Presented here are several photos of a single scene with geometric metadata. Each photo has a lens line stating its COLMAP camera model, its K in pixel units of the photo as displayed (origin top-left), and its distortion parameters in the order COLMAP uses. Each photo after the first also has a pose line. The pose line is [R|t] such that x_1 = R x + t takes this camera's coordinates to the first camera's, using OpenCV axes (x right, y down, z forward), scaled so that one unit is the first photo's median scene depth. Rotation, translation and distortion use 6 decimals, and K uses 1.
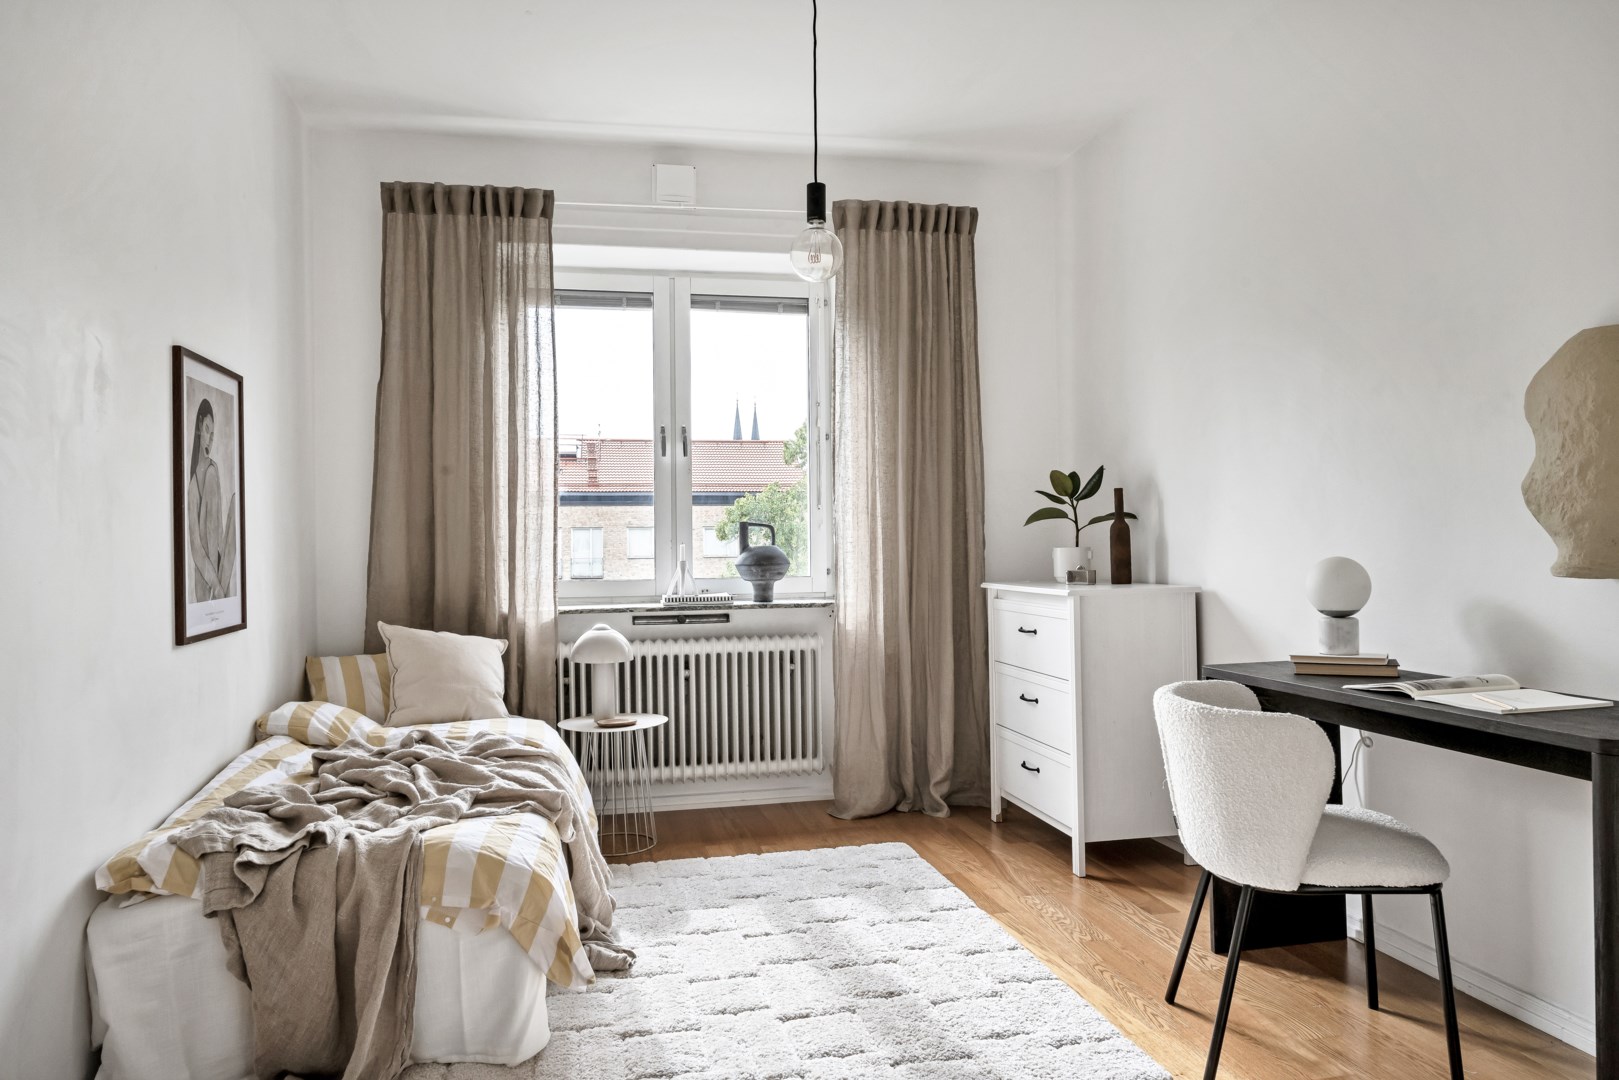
lens RADIAL K [[1142.5, 0, 814.4], [0, 1142.5, 536.6], [0, 0, 1]] dist [0.000670, 0.001881]
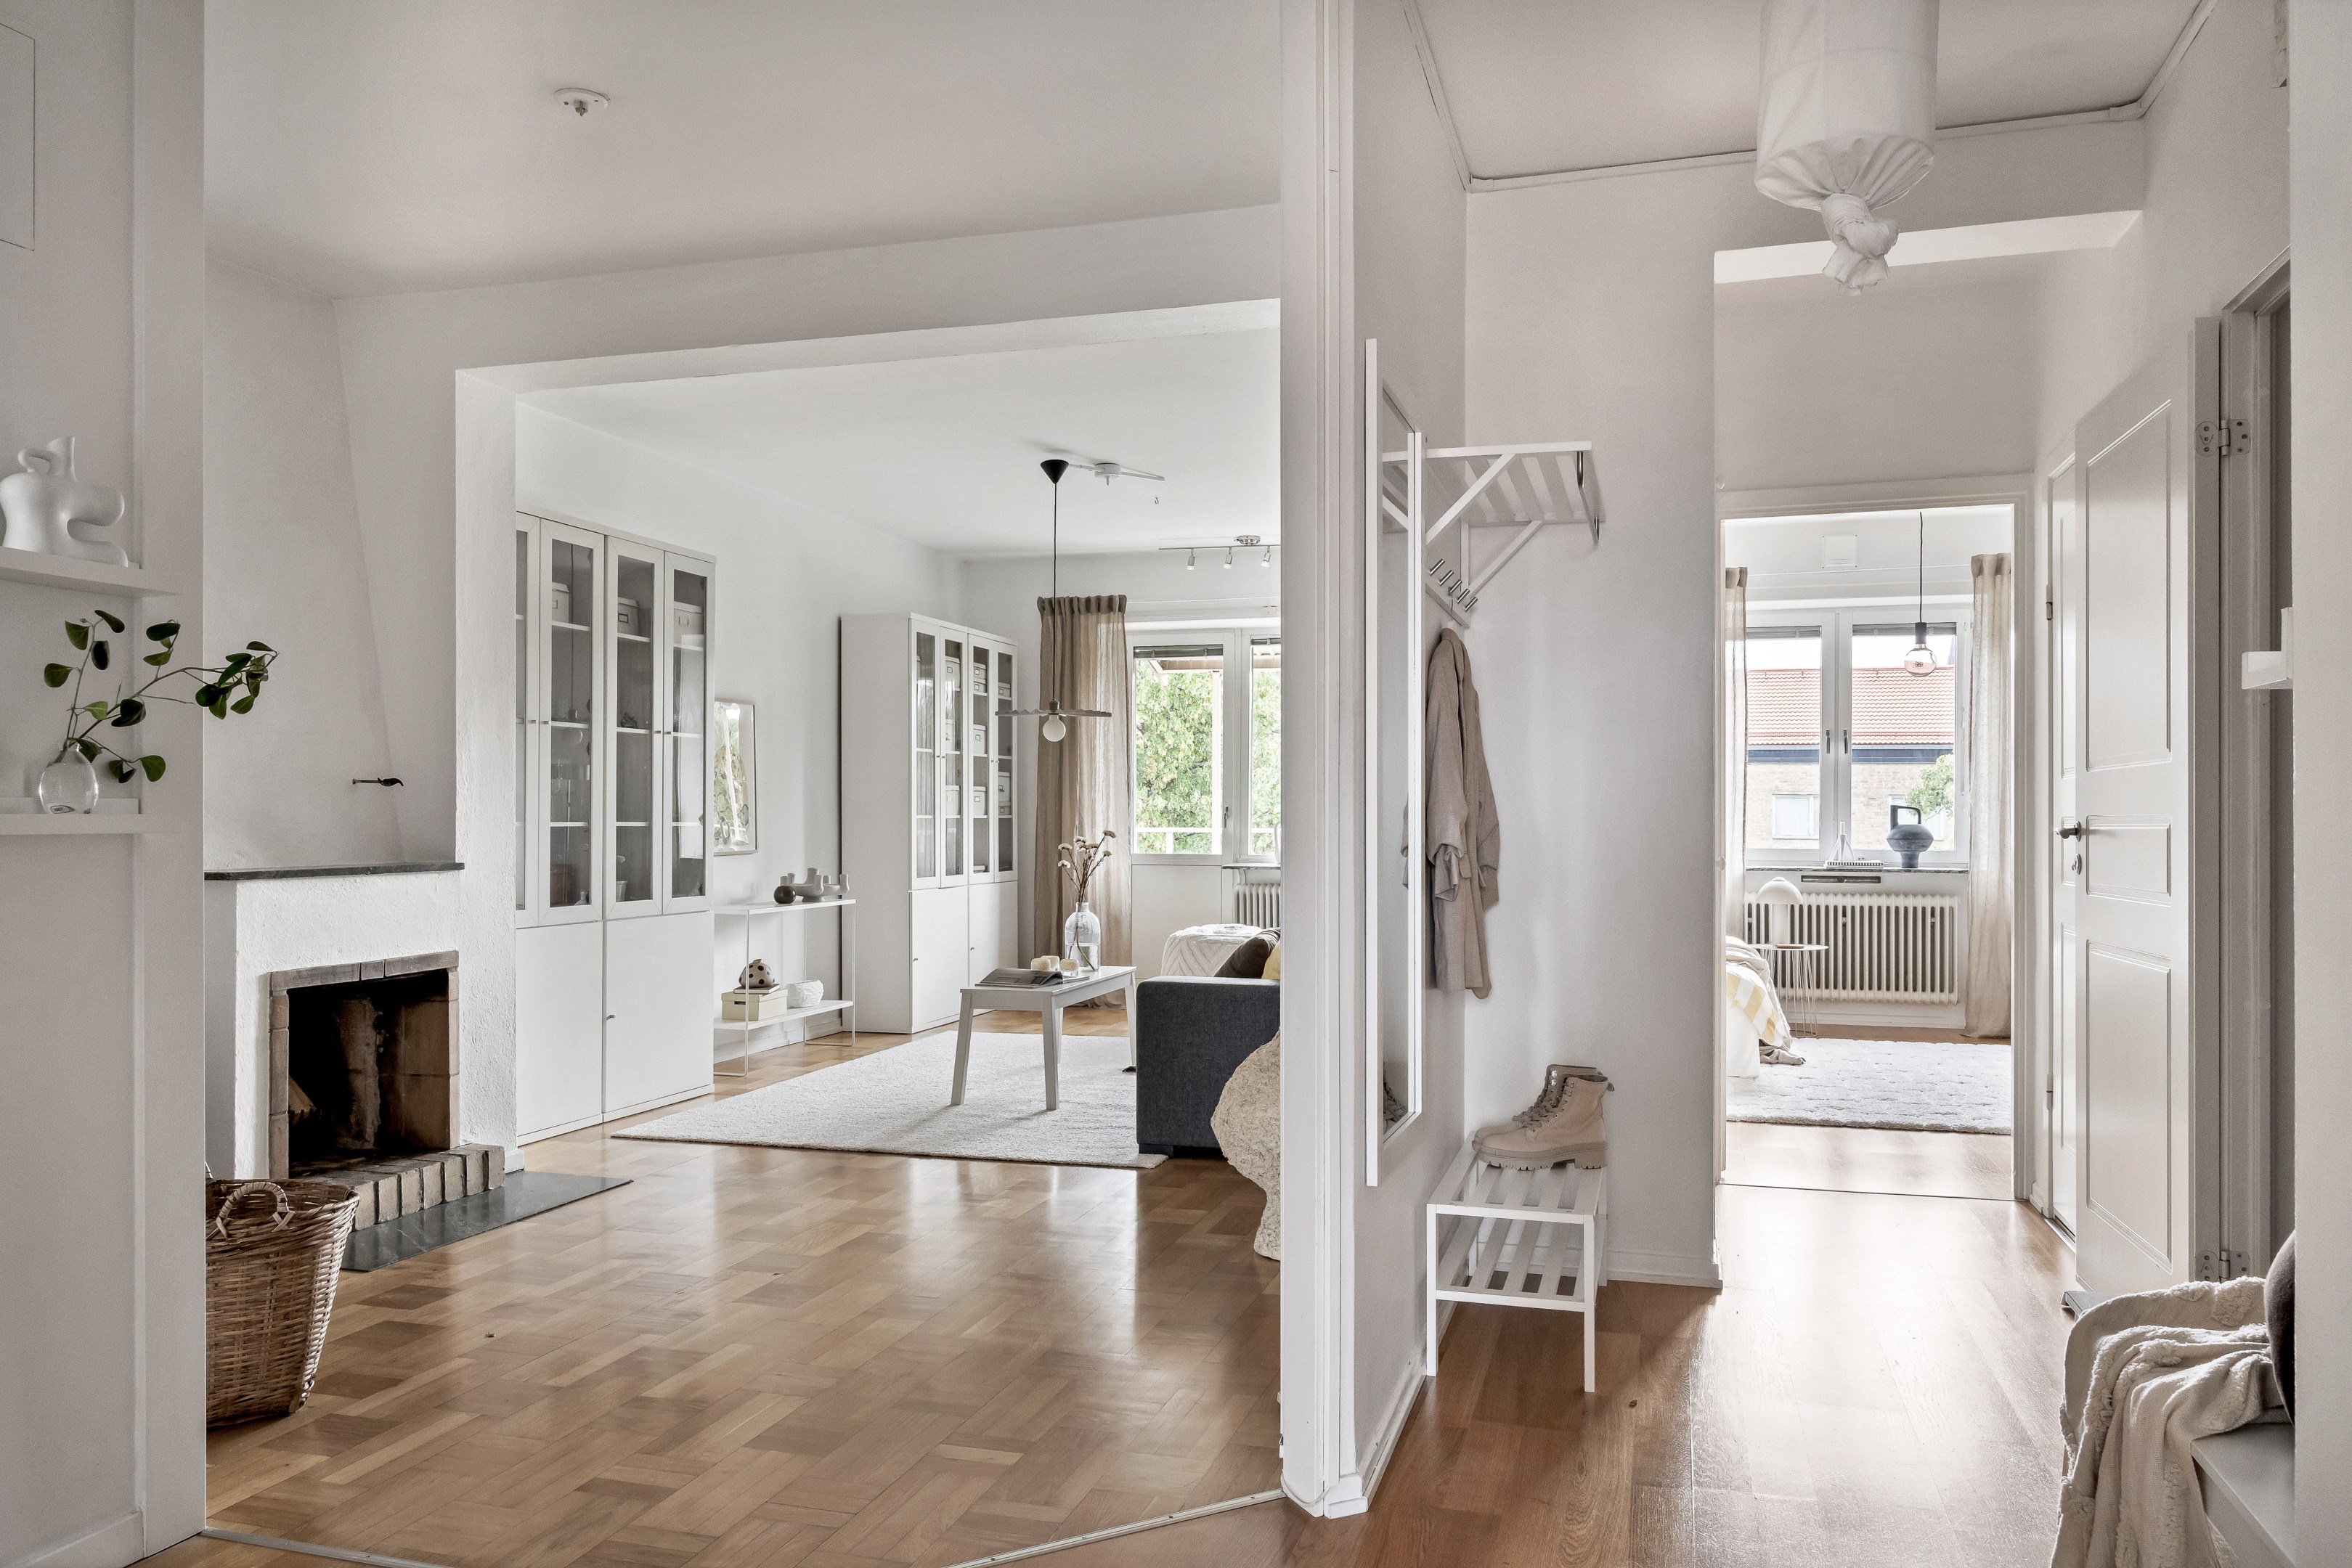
lens RADIAL K [[1659.5, 0, 1191.2], [0, 1659.5, 791.8], [0, 0, 1]] dist [0.000670, 0.001881]
pose [[0.878928, 0.015494, -0.476702, 0.133992], [-0.018819, 0.999820, -0.002202, -0.008620], [0.476583, 0.010906, 0.879062, -1.020049]]
